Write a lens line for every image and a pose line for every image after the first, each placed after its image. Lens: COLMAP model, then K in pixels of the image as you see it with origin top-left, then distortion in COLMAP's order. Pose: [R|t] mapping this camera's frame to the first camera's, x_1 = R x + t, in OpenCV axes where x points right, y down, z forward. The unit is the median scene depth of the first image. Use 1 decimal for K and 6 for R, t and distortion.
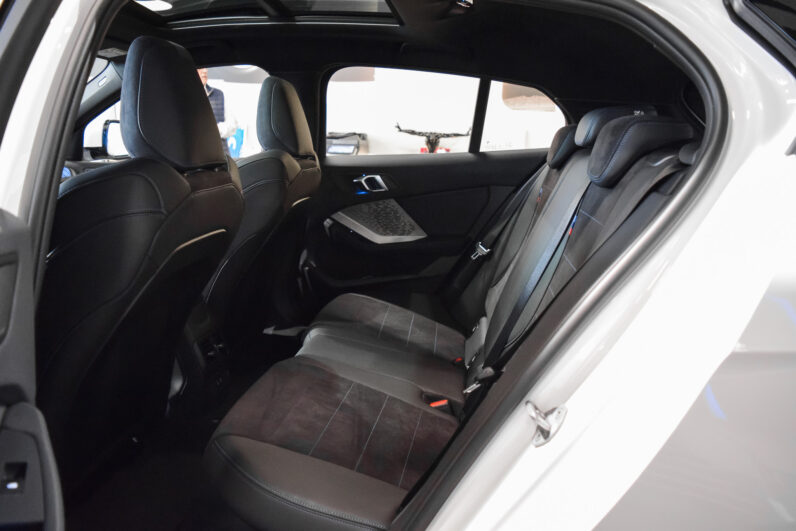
lens RADIAL K [[627.6, 0, 387.8], [0, 627.6, 260.5], [0, 0, 1]] dist [-0.104046, 0.049525]
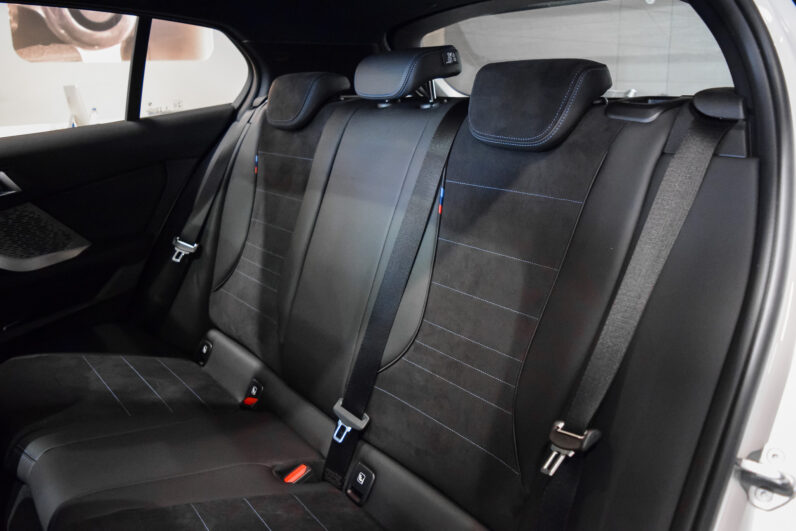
lens RADIAL K [[627.6, 0, 387.8], [0, 627.6, 260.5], [0, 0, 1]] dist [-0.104046, 0.049525]
pose [[0.700391, -0.243415, 0.670971, -0.183568], [0.186646, 0.969802, 0.156995, -0.071723], [-0.688923, 0.015276, 0.724673, 0.278778]]
